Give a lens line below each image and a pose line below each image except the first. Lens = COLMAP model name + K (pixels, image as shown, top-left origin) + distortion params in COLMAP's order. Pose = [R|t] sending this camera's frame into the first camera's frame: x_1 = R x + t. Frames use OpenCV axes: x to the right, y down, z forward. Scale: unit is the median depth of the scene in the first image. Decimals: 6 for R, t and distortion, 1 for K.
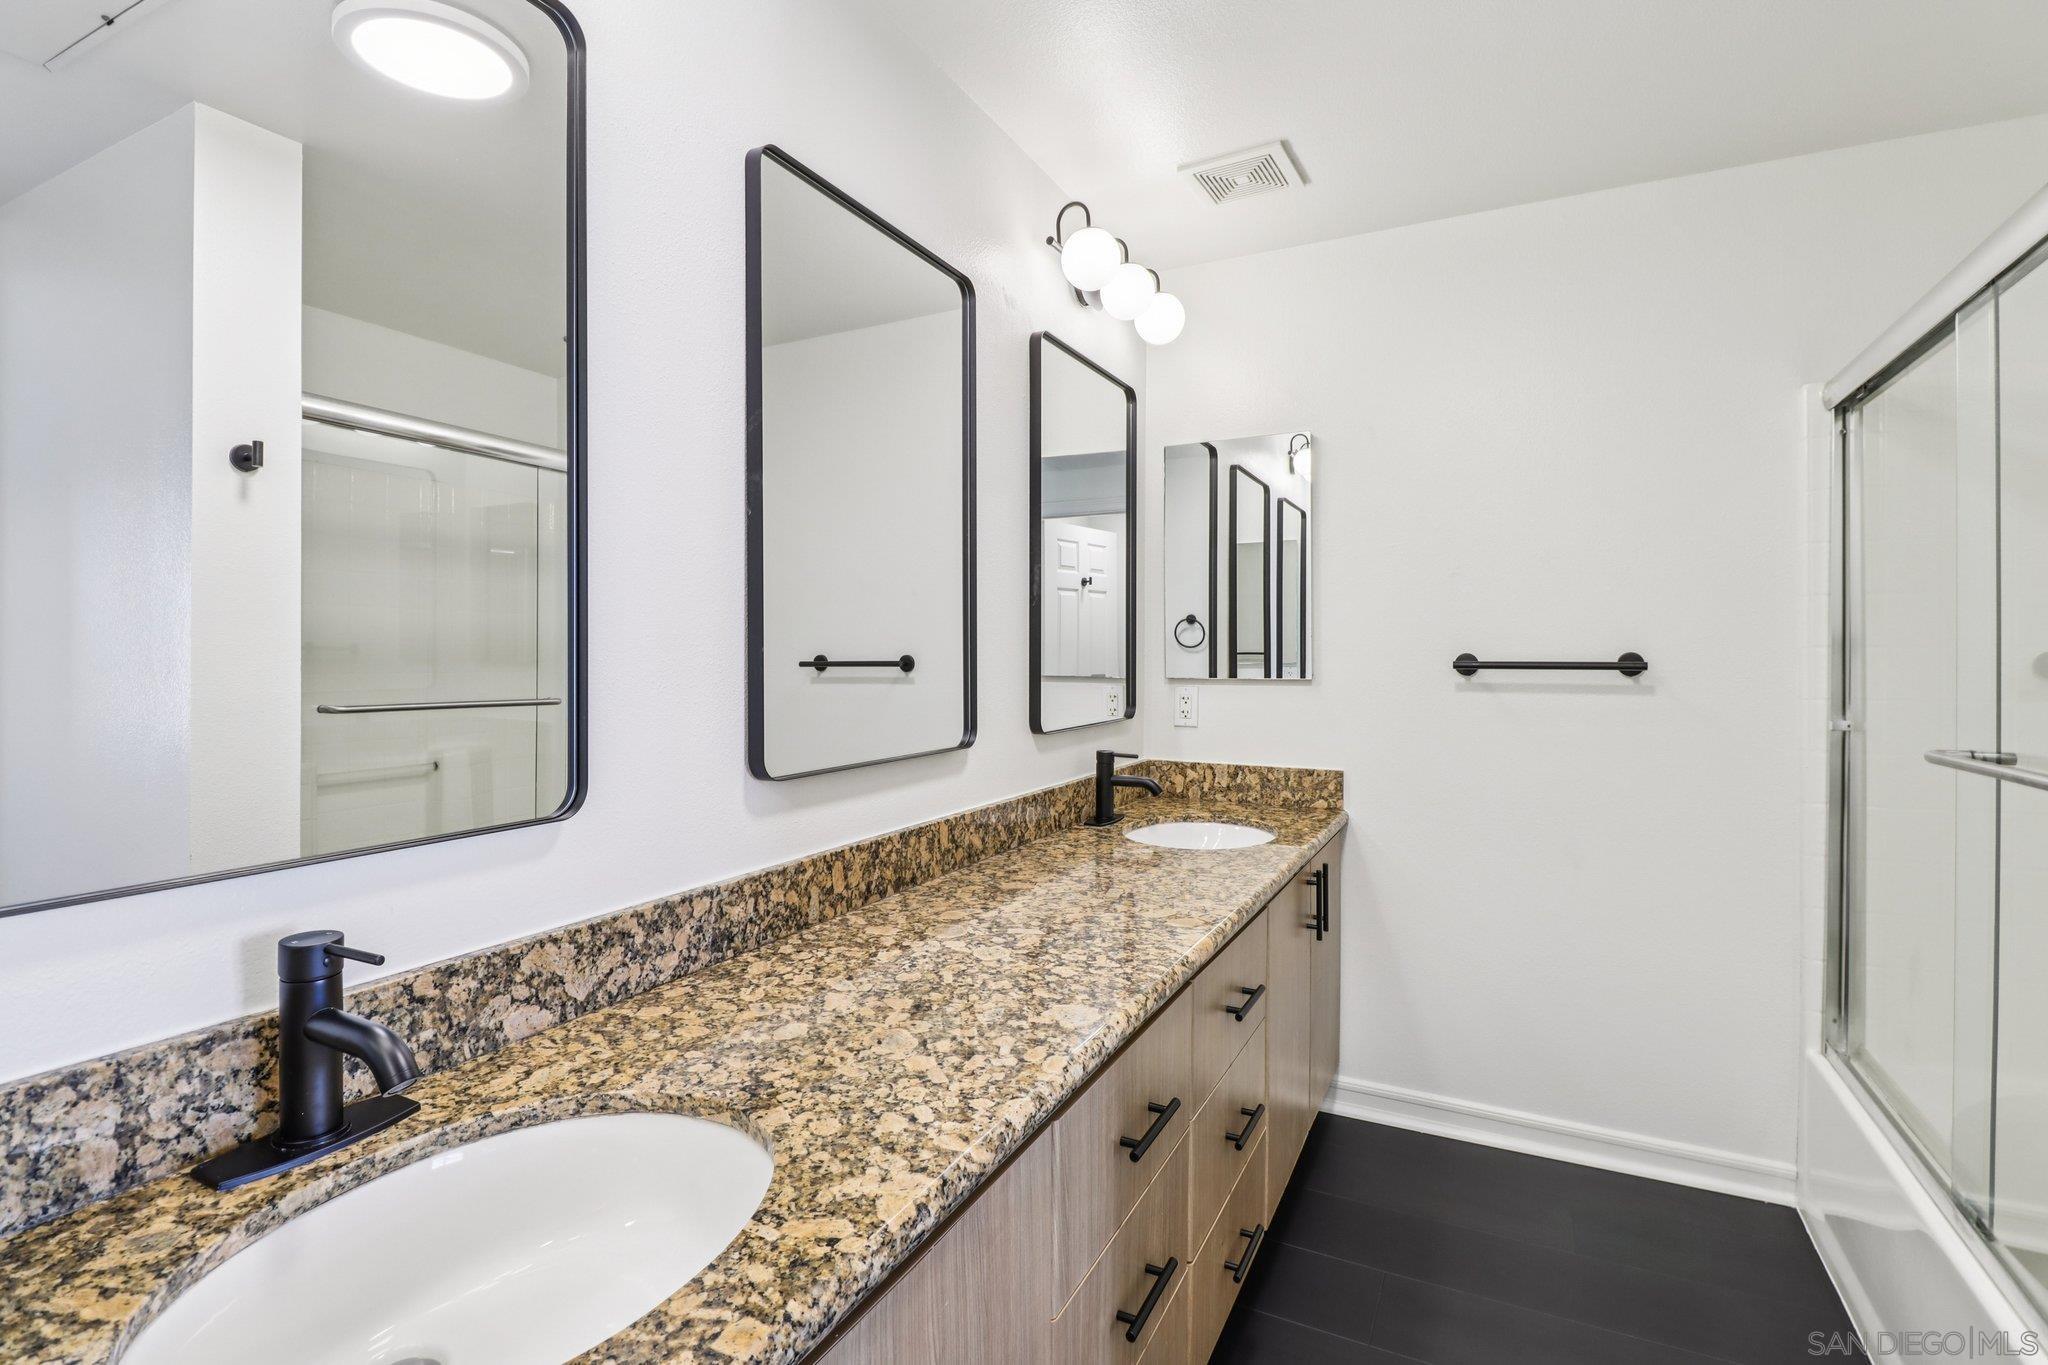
lens RADIAL K [[980.3, 0, 1026.5], [0, 980.3, 647.5], [0, 0, 1]] dist [0.002168, -0.011789]
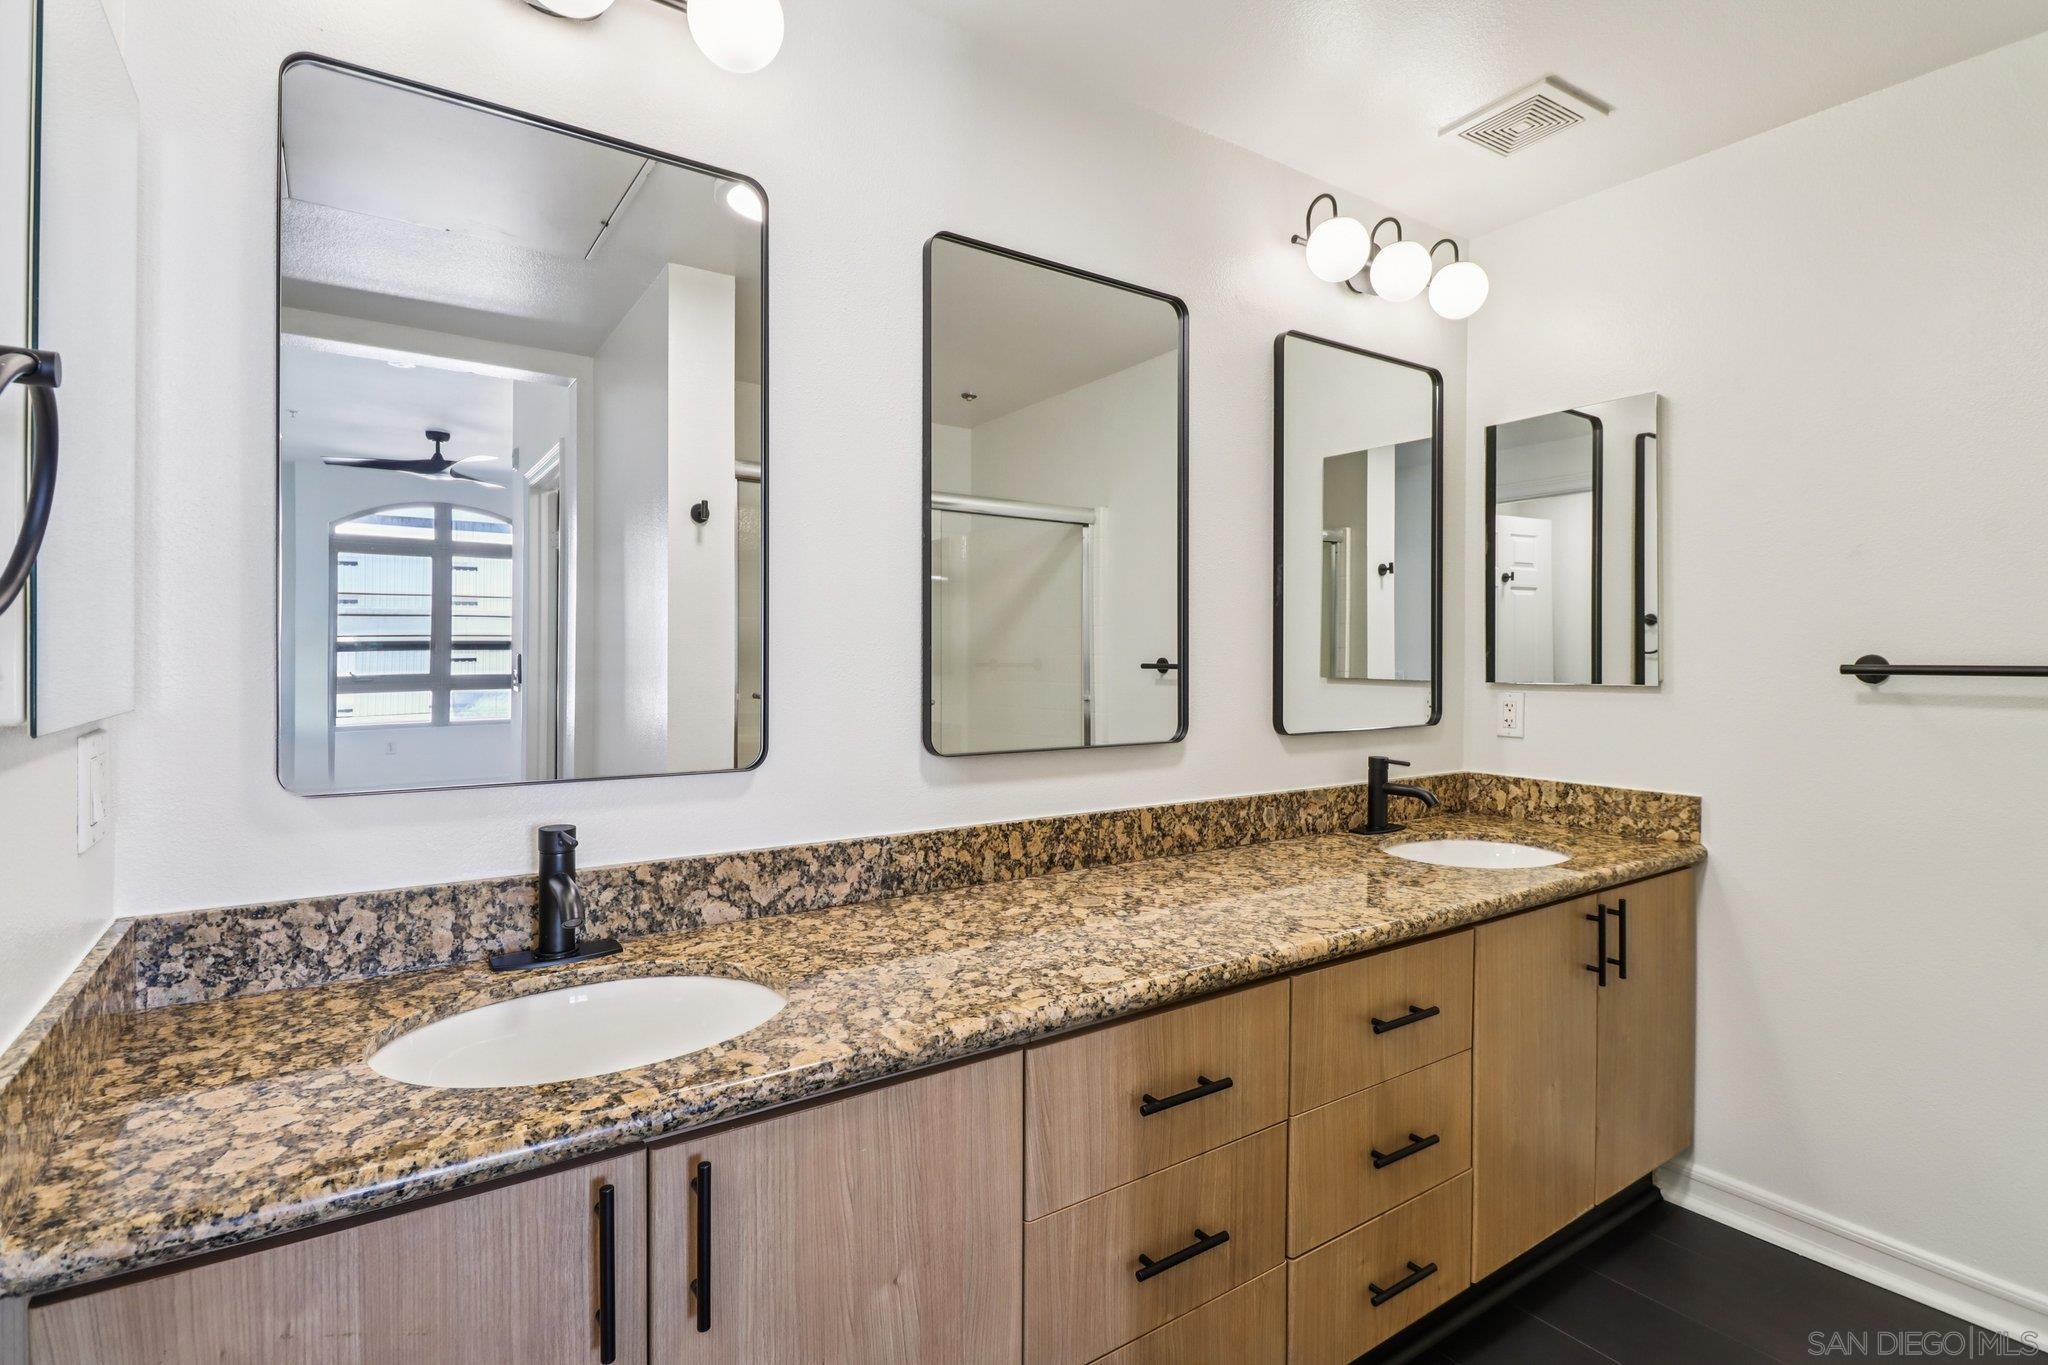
lens RADIAL K [[990.1, 0, 1012.4], [0, 990.1, 650.2], [0, 0, 1]] dist [-0.000962, -0.000718]
pose [[0.875397, -0.001654, -0.483402, 0.460833], [-0.000429, 0.999991, -0.004199, 0.011563], [0.483404, 0.003883, 0.875389, -0.030325]]
